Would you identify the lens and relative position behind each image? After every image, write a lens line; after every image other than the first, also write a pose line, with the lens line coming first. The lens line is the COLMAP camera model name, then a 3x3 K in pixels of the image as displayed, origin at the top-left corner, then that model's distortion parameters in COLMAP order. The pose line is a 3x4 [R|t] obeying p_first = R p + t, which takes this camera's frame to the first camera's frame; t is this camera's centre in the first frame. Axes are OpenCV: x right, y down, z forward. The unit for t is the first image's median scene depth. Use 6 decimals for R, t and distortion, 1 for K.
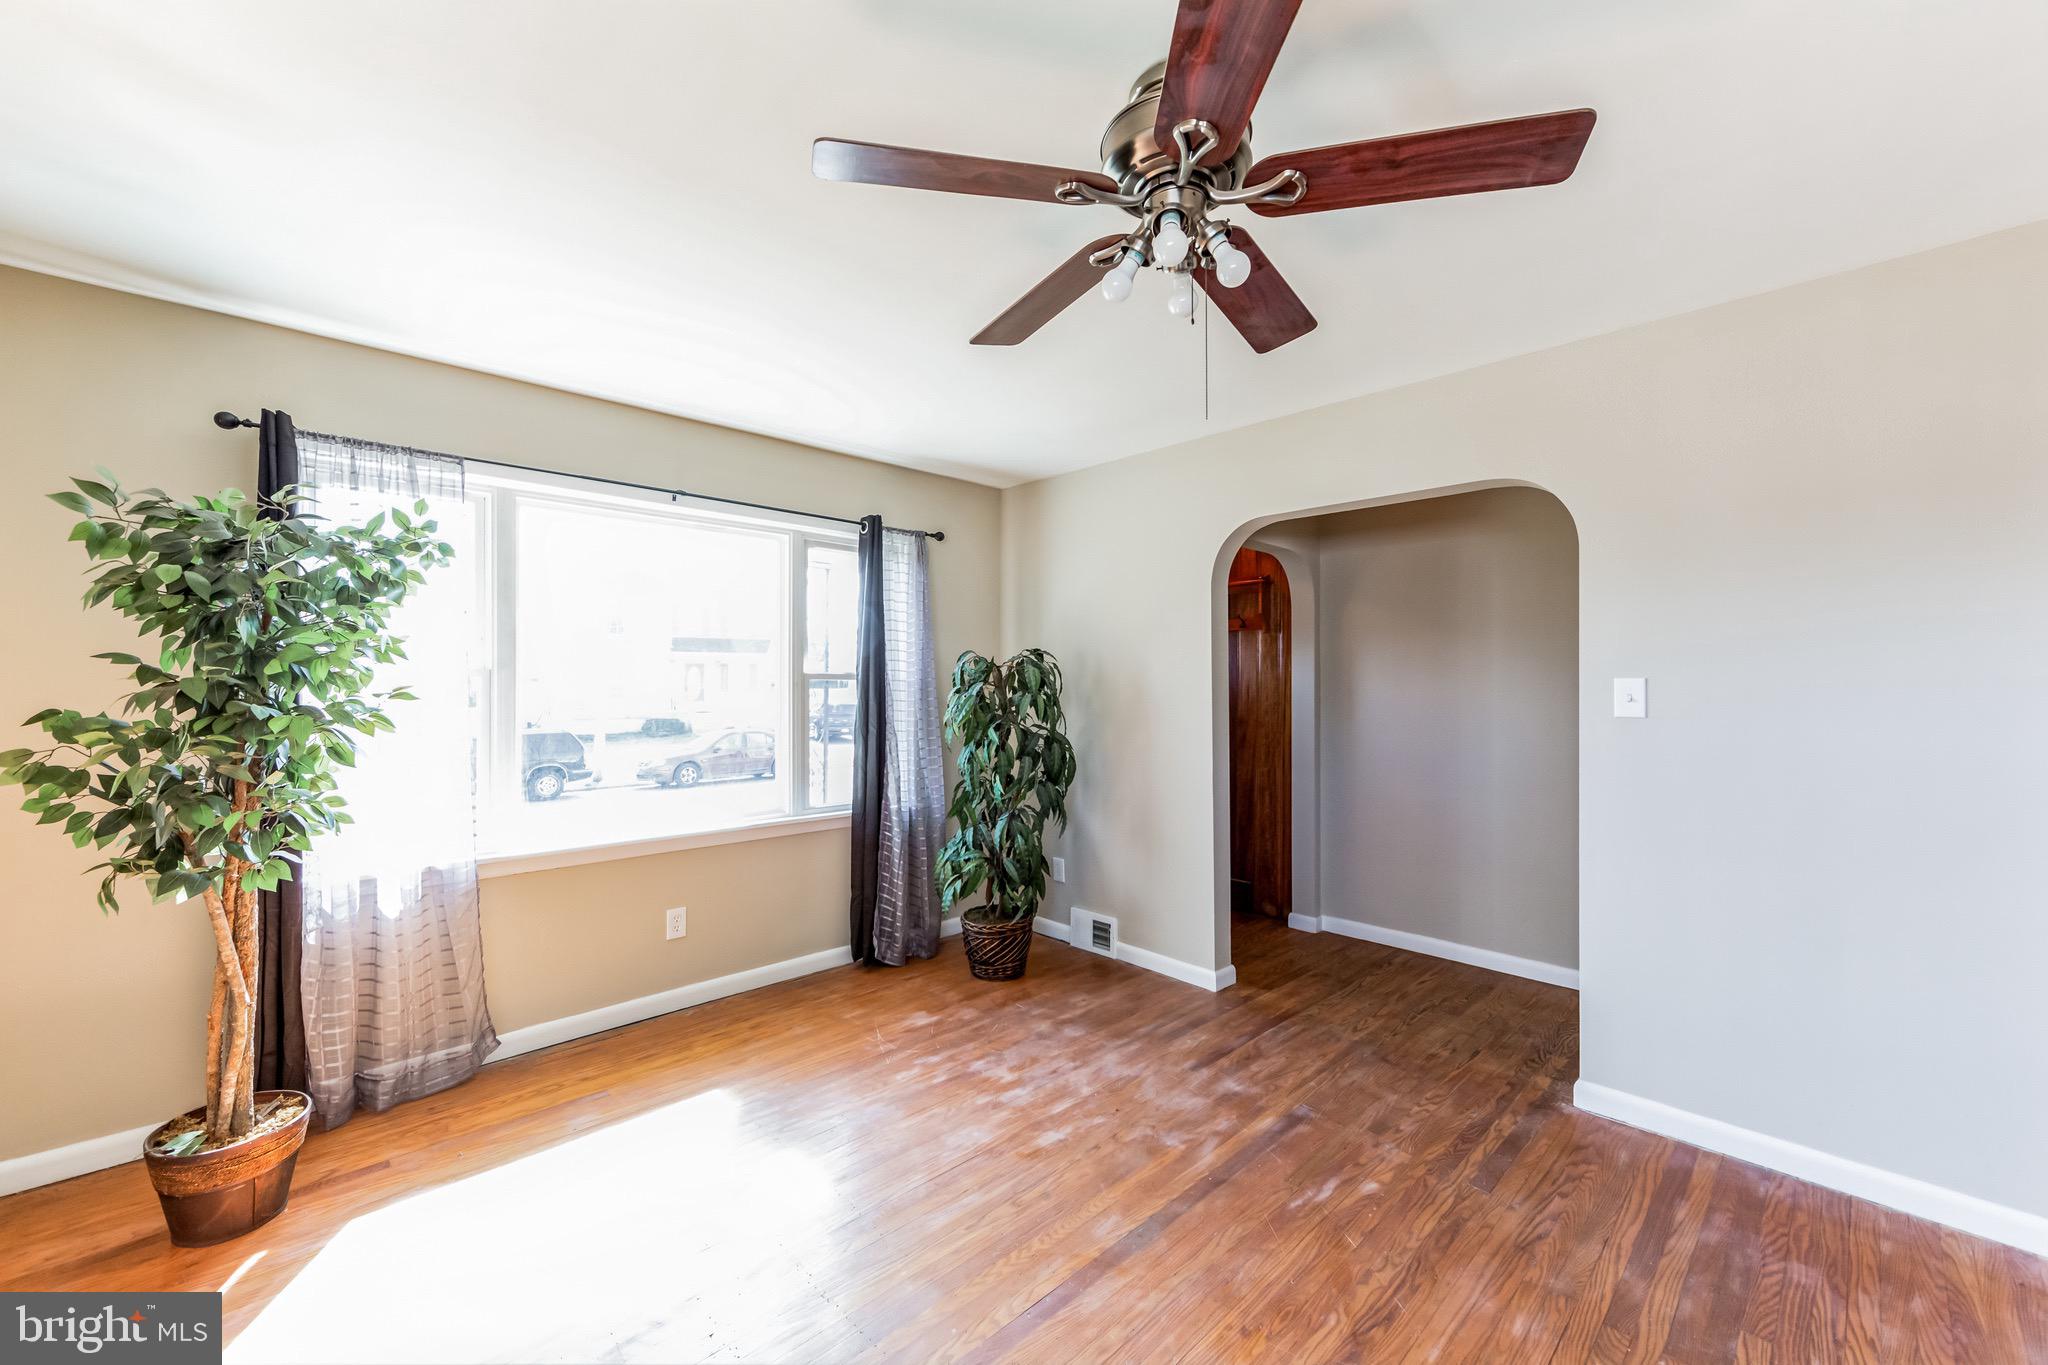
lens RADIAL K [[777.2, 0, 1020.0], [0, 777.2, 701.0], [0, 0, 1]] dist [0.001599, -0.000025]
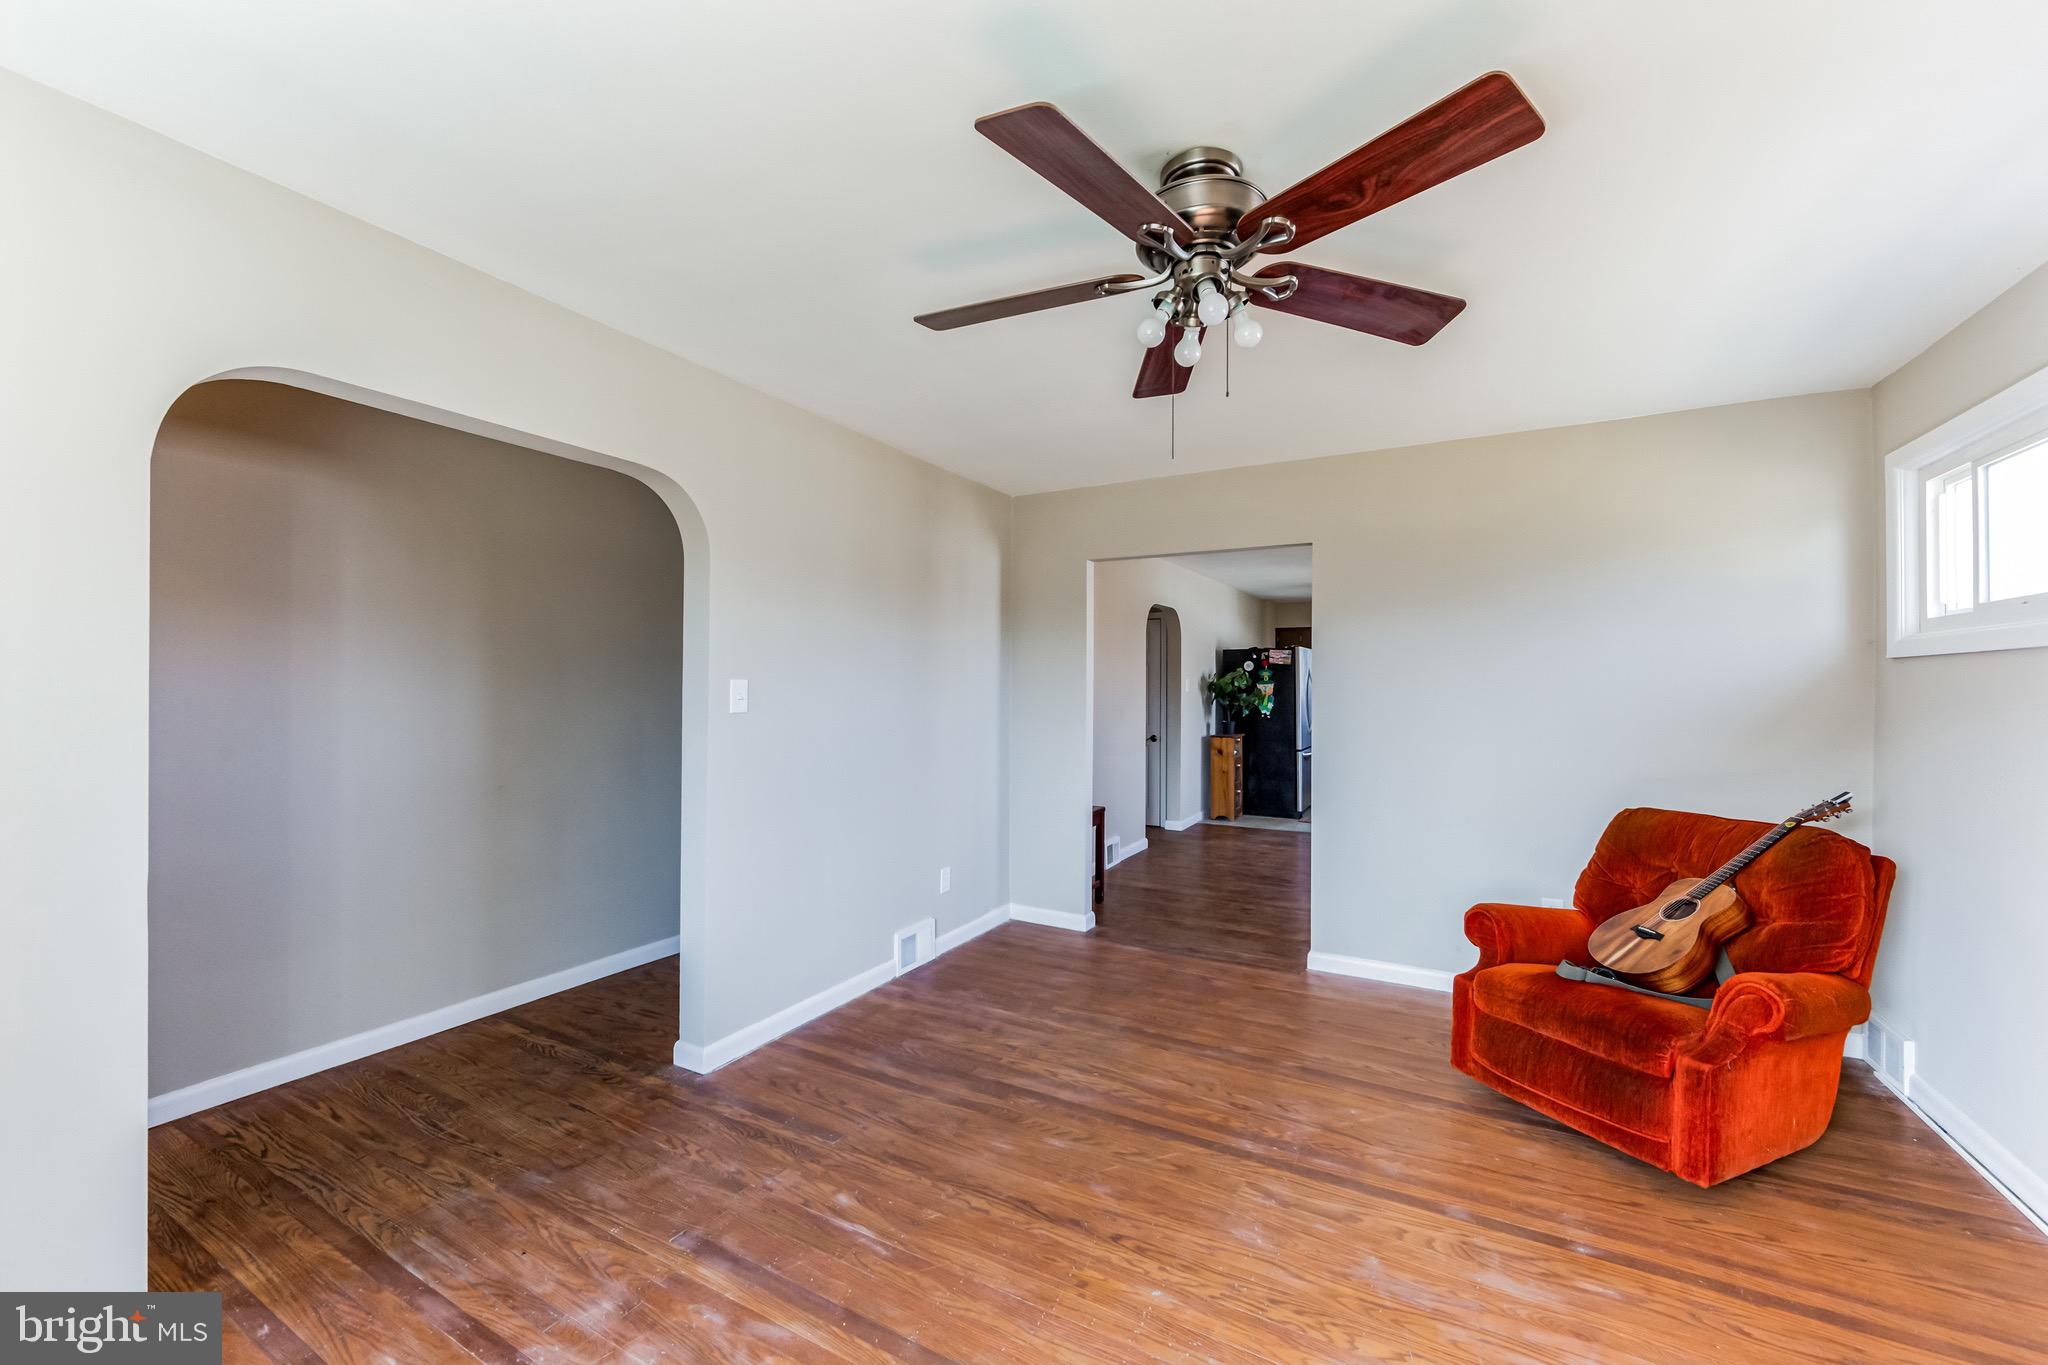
lens RADIAL K [[797.6, 0, 1027.2], [0, 797.6, 685.1], [0, 0, 1]] dist [-0.002847, -0.000197]
pose [[-0.304614, 0.002922, 0.952471, -0.548456], [0.011747, 0.999931, 0.000689, -0.018081], [-0.952403, 0.011398, -0.304627, 1.029693]]
